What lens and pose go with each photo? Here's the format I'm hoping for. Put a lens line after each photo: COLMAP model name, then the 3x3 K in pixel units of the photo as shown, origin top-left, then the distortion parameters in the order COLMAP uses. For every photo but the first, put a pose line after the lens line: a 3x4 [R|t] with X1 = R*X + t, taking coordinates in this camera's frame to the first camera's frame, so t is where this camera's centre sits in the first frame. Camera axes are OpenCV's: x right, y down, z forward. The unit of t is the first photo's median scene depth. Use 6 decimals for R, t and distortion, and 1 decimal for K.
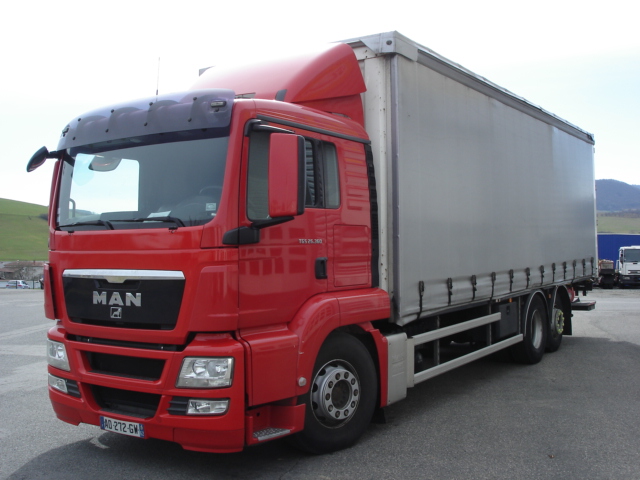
lens RADIAL K [[732.0, 0, 320.0], [0, 732.0, 240.0], [0, 0, 1]] dist [-0.141264, -0.010223]
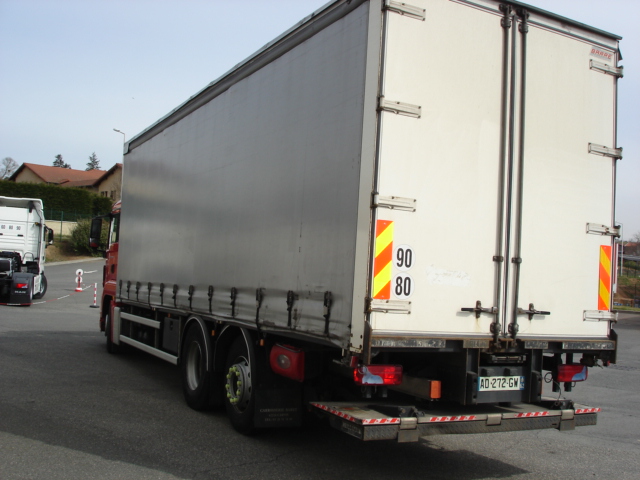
lens RADIAL K [[732.0, 0, 320.0], [0, 732.0, 240.0], [0, 0, 1]] dist [-0.141264, -0.010223]
pose [[-0.491553, -0.051075, -0.869349, 1.186720], [-0.027577, 0.998691, -0.043081, 0.019154], [0.870411, 0.002797, -0.492318, 1.915638]]
